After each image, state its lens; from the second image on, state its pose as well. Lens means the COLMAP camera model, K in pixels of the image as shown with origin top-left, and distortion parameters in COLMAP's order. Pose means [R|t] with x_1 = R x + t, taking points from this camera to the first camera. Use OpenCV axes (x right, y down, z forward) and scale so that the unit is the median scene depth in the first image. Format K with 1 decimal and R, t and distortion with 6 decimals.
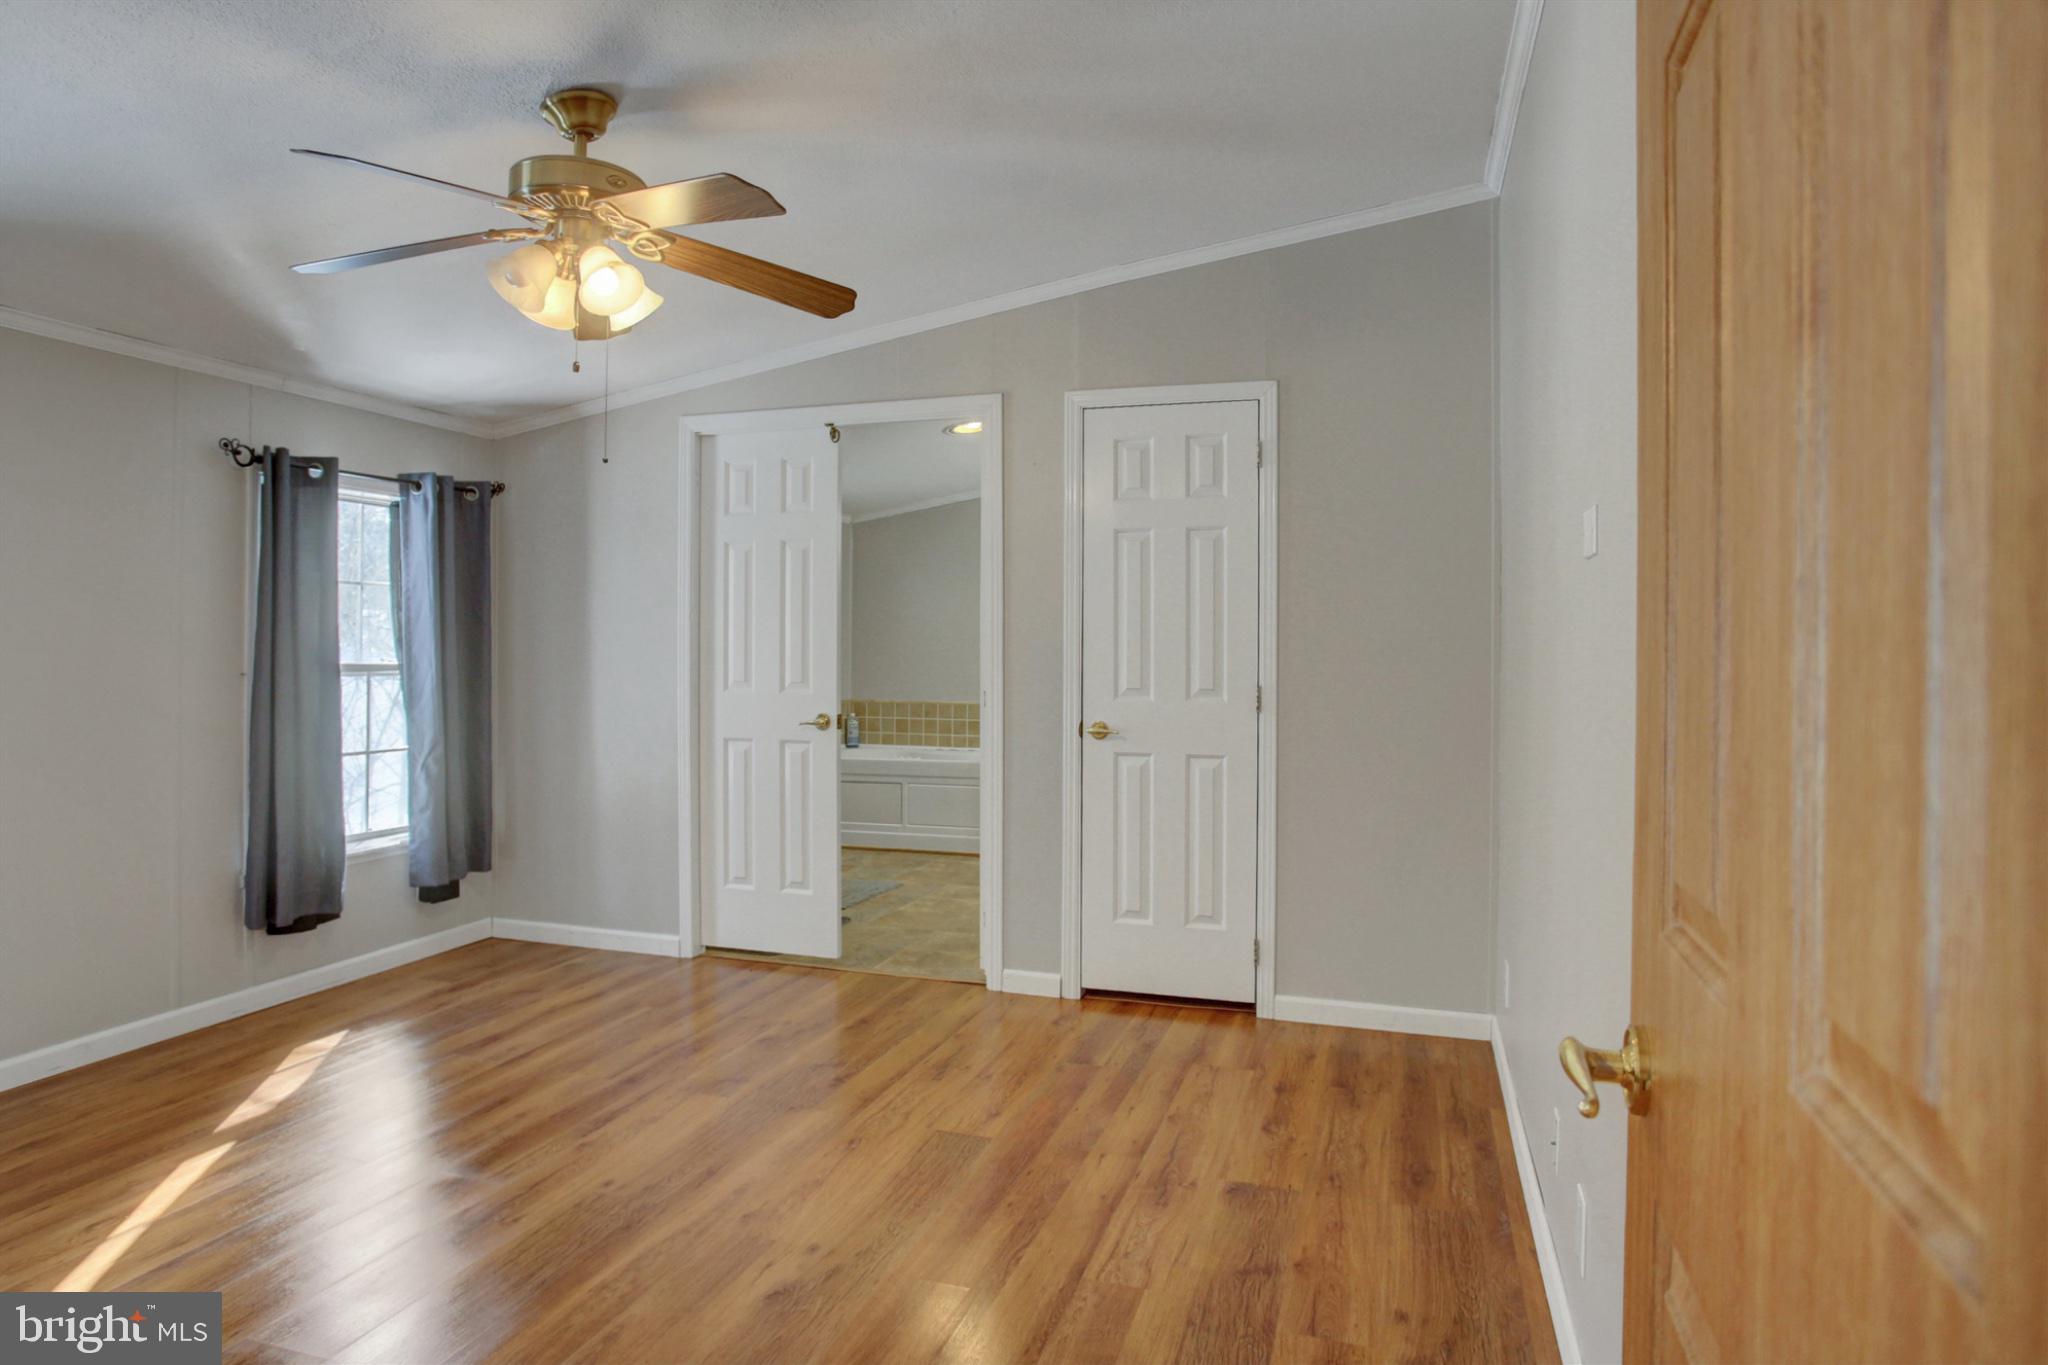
lens RADIAL K [[1111.1, 0, 832.8], [0, 1111.1, 665.2], [0, 0, 1]] dist [-0.063926, 0.040696]
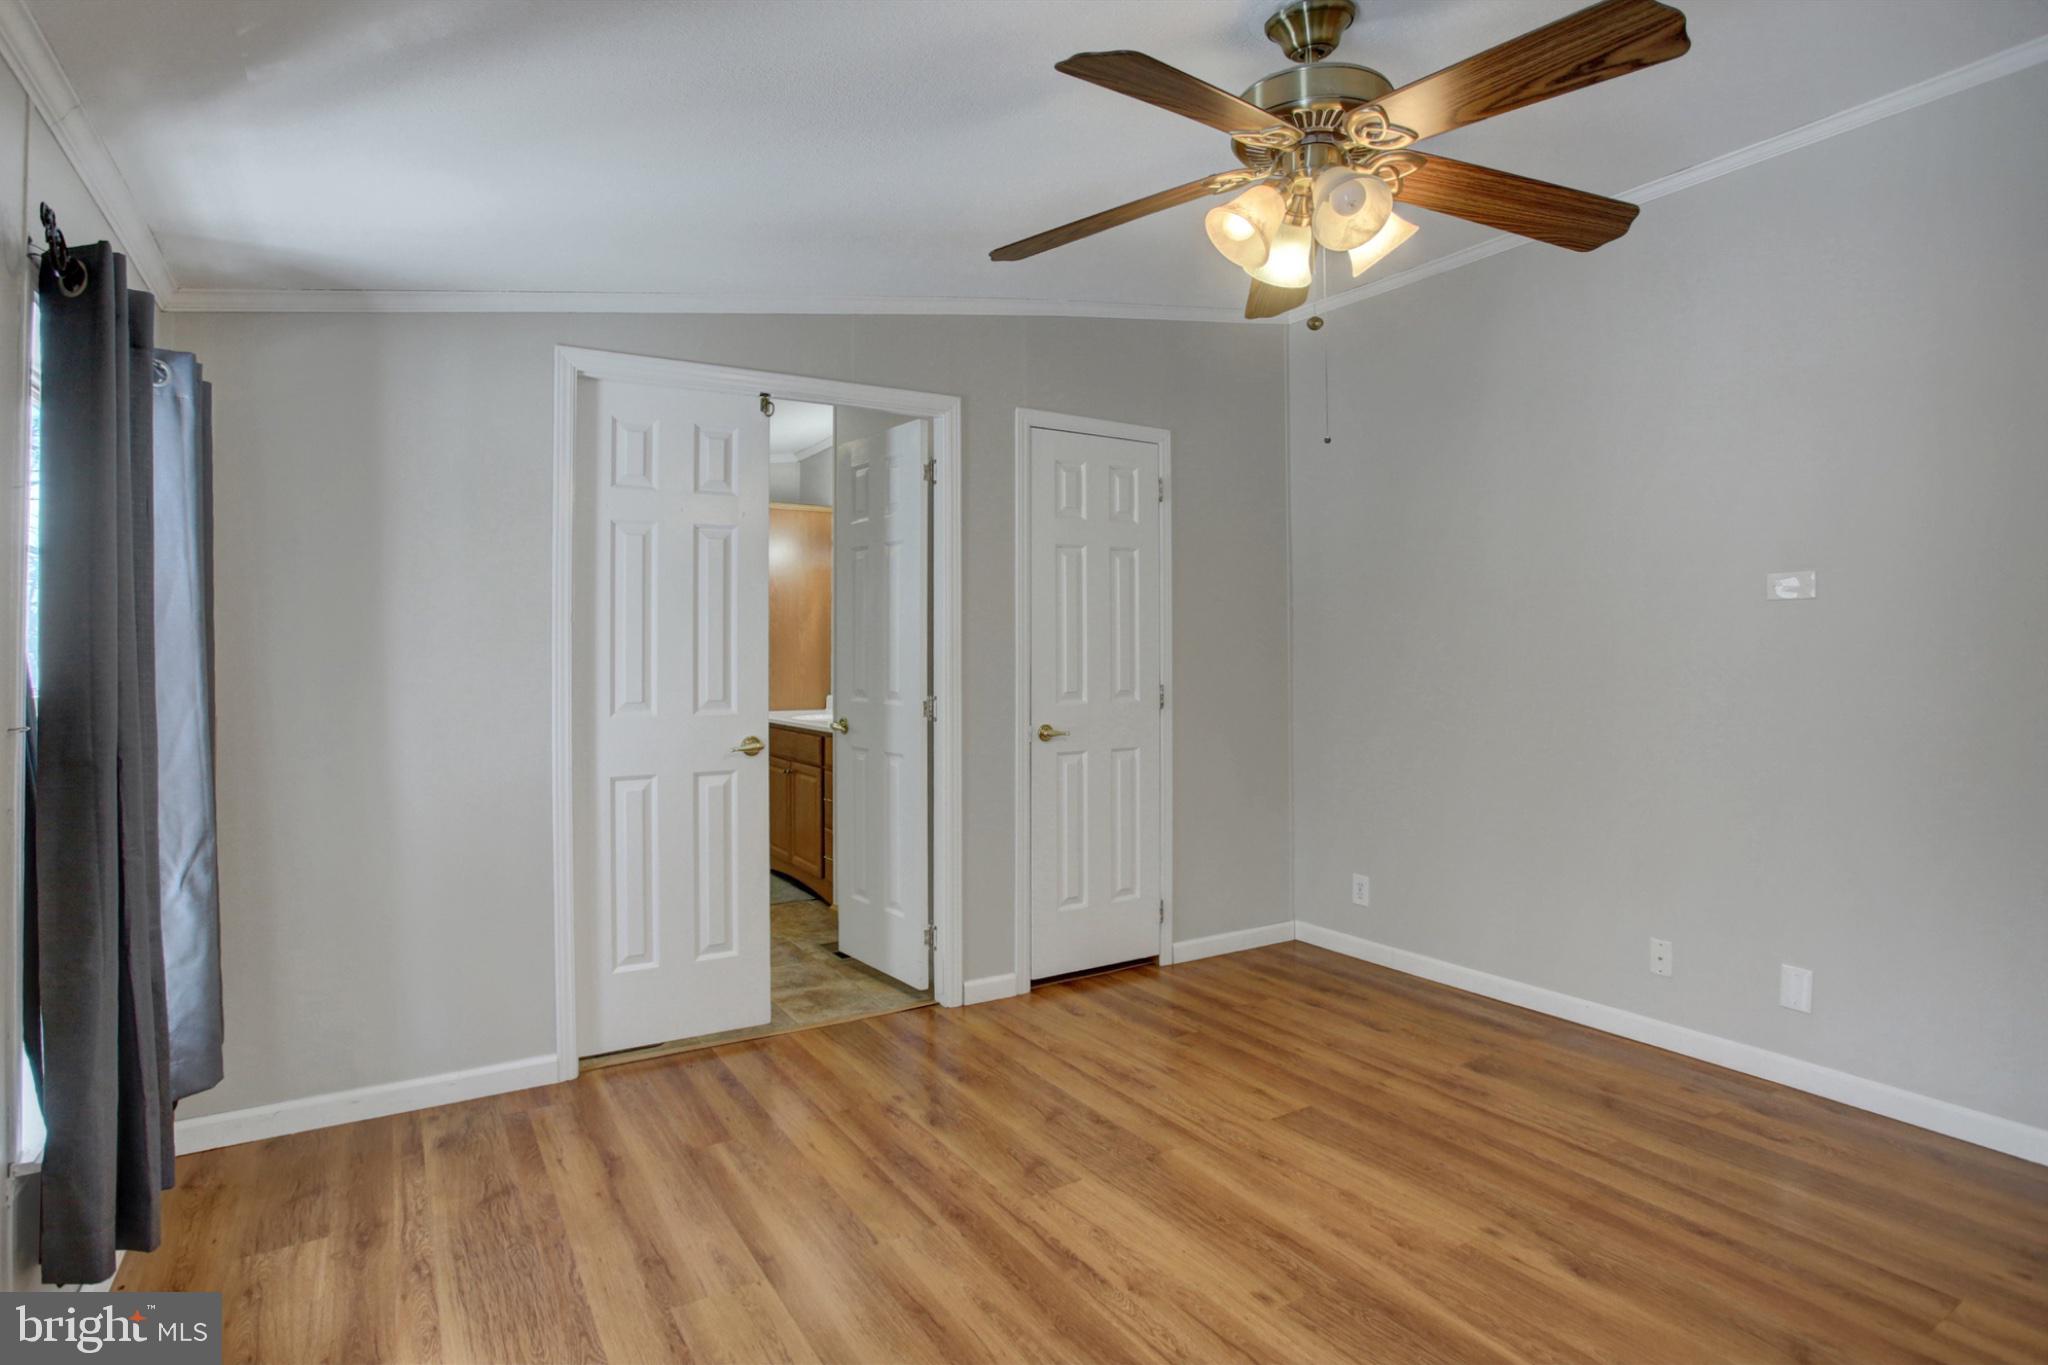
lens RADIAL K [[1039.0, 0, 1000.2], [0, 1039.0, 671.2], [0, 0, 1]] dist [-0.070191, 0.031005]
pose [[0.636692, -0.016045, 0.770951, -0.578782], [0.024115, 0.999709, 0.000891, -0.002041], [-0.770741, 0.018024, 0.636893, 0.420550]]
